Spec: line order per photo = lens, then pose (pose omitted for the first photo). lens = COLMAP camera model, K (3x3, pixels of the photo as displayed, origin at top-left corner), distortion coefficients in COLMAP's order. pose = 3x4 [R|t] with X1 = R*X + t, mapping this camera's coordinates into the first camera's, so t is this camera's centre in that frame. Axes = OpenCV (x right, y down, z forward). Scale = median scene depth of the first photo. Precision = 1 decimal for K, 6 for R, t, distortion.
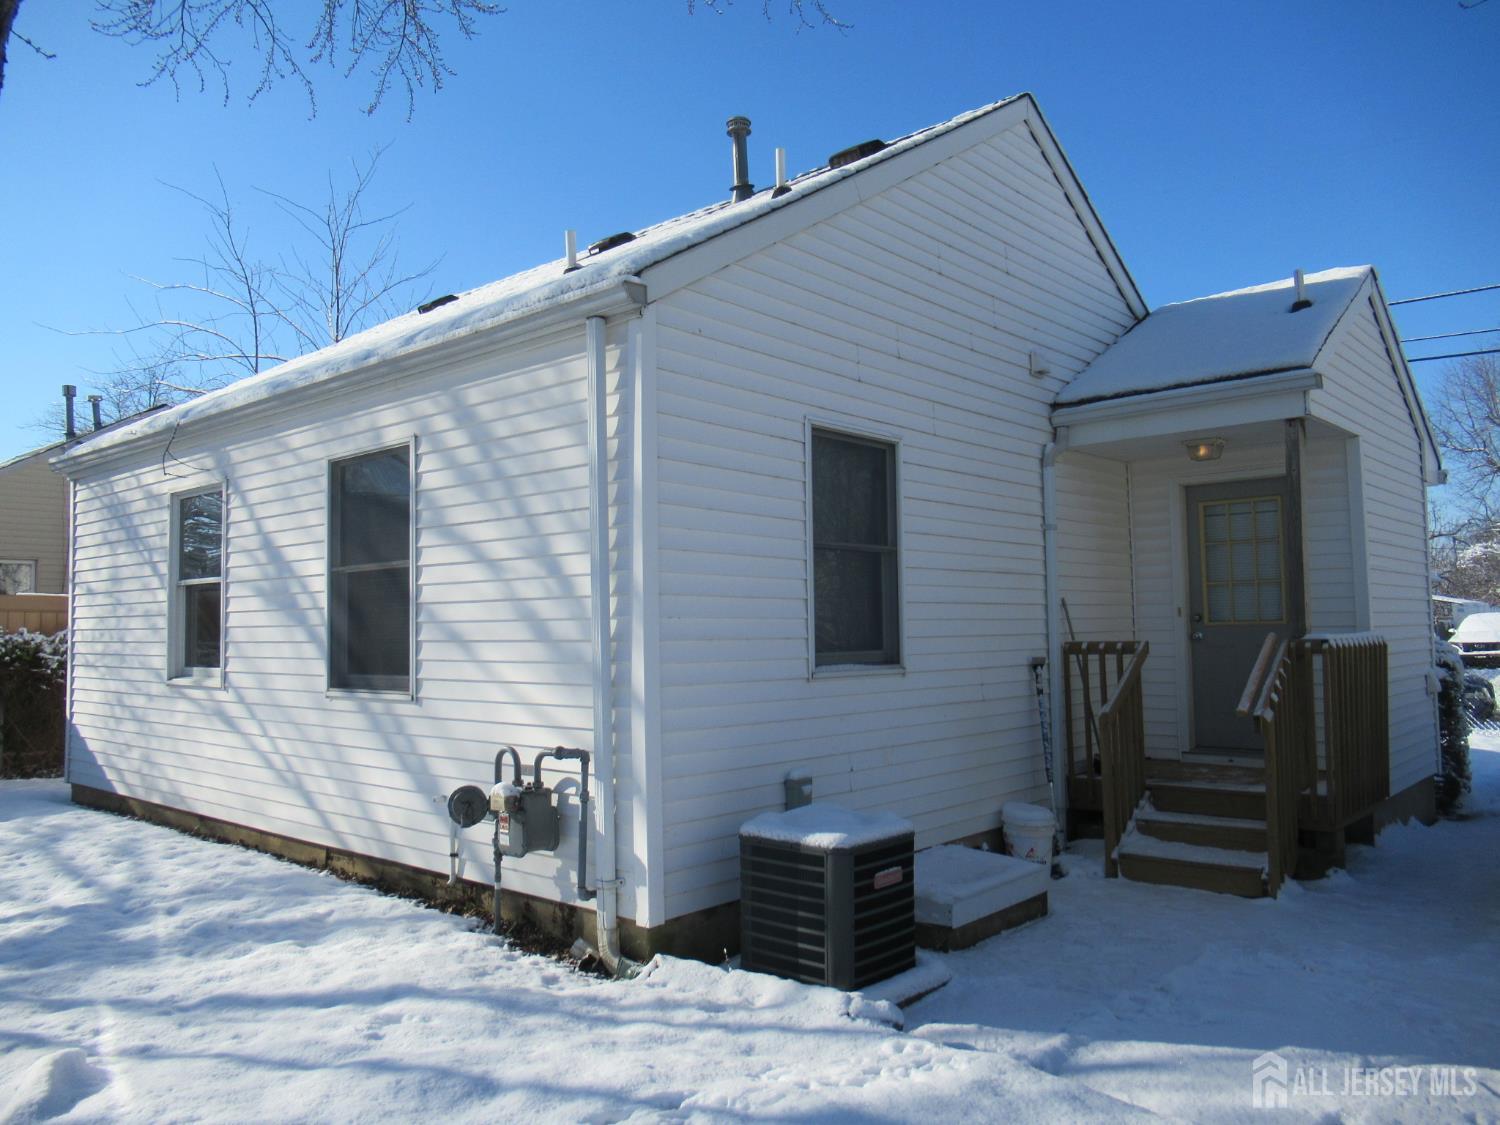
lens RADIAL K [[1123.5, 0, 743.8], [0, 1123.5, 563.7], [0, 0, 1]] dist [-0.002375, -0.002449]
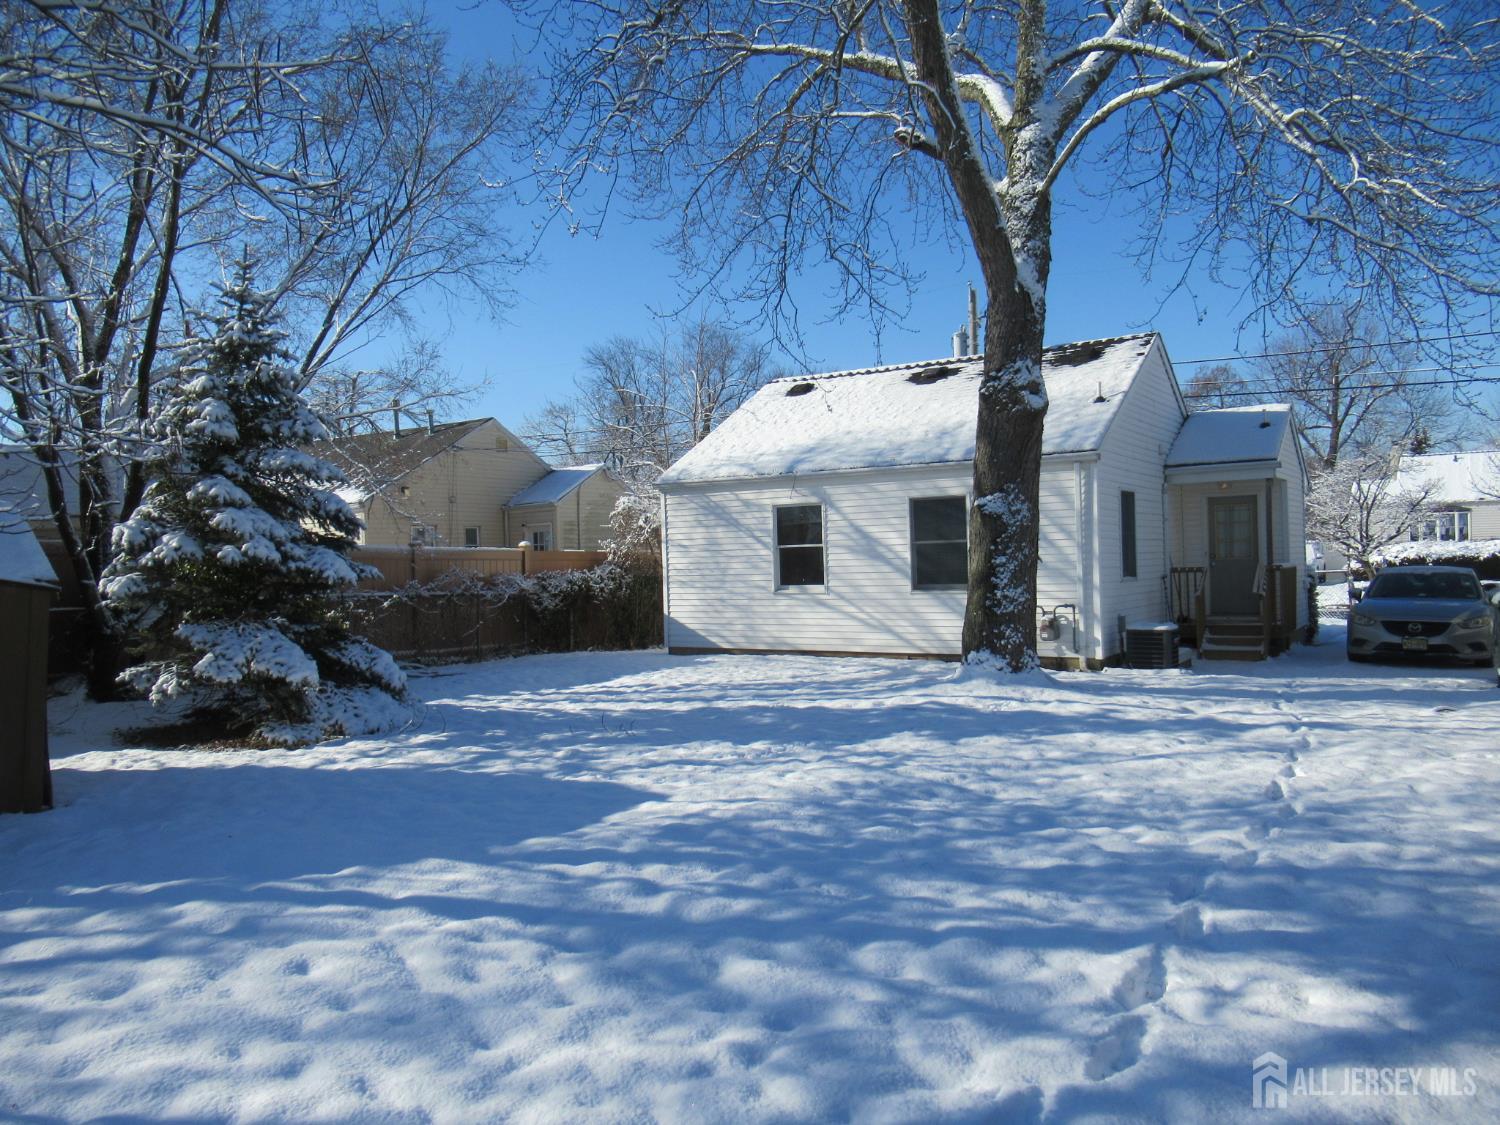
lens RADIAL K [[1124.5, 0, 750.0], [0, 1124.5, 562.5], [0, 0, 1]] dist [-0.005272, 0.009687]
pose [[0.988232, -0.013063, 0.152404, -1.093475], [0.004297, 0.998324, 0.057709, -0.094374], [-0.152902, -0.056375, 0.986632, -1.380709]]
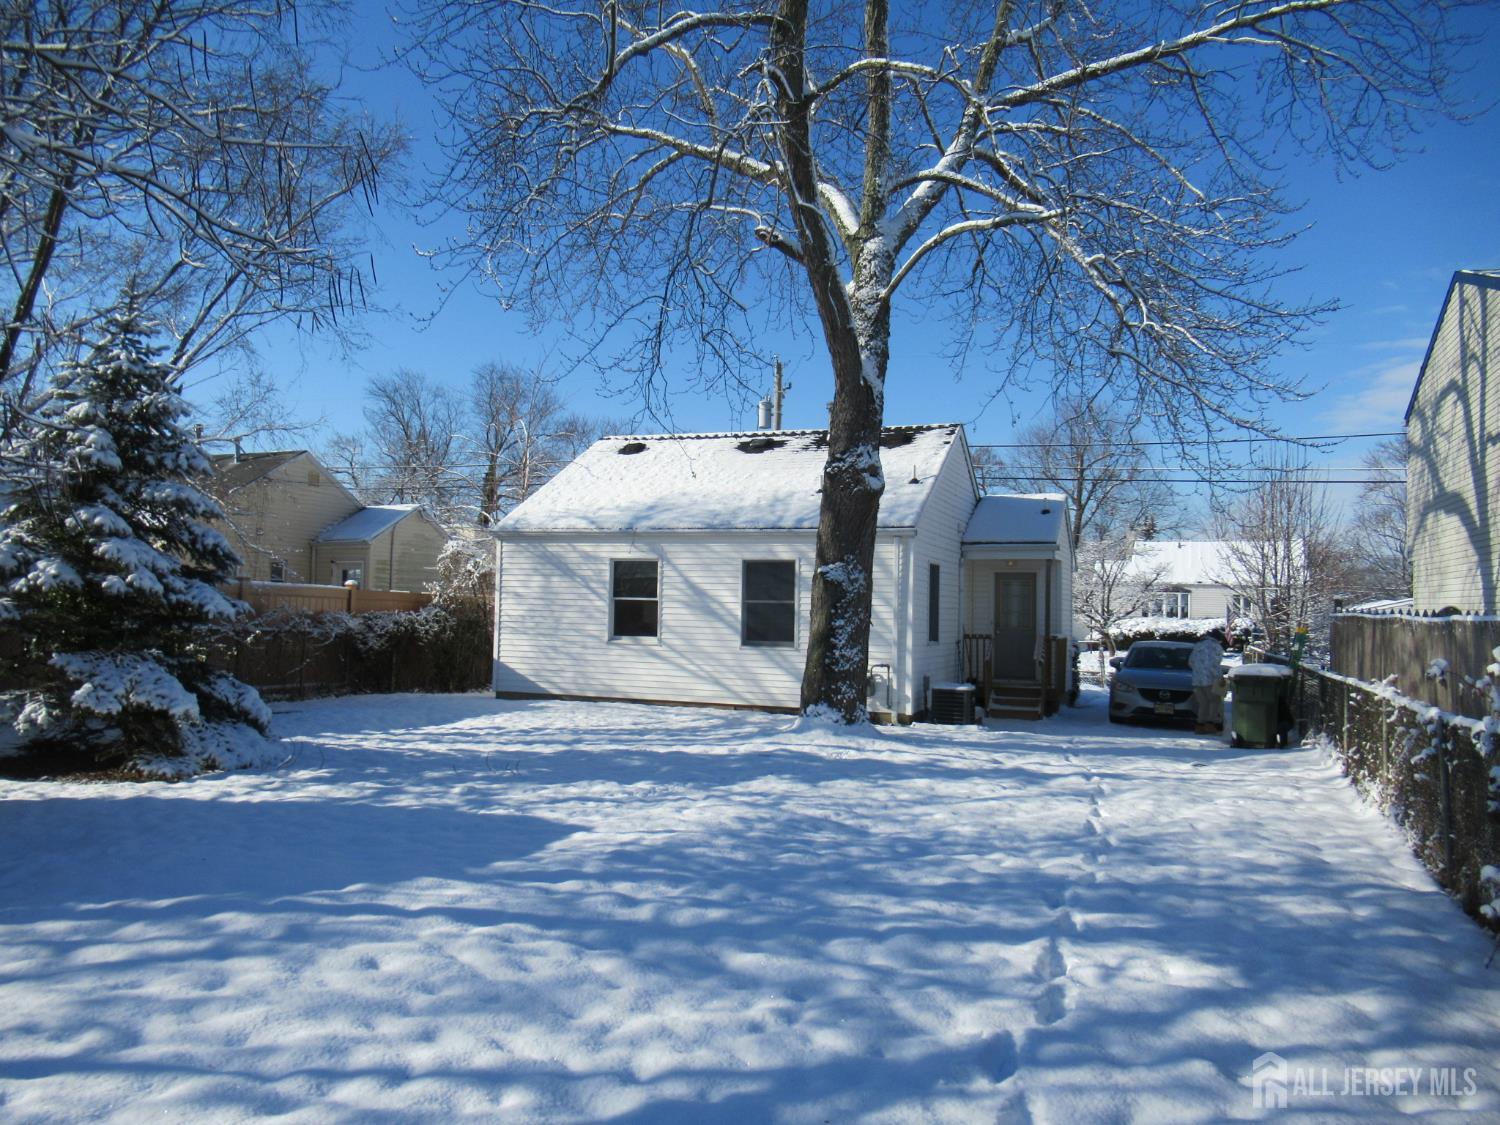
lens RADIAL K [[1124.5, 0, 750.0], [0, 1124.5, 562.5], [0, 0, 1]] dist [-0.005272, 0.009687]
pose [[0.935643, 0.047166, 0.349783, -1.282128], [-0.053753, 0.998512, 0.009143, -0.110097], [-0.348831, -0.027356, 0.936786, -1.487851]]
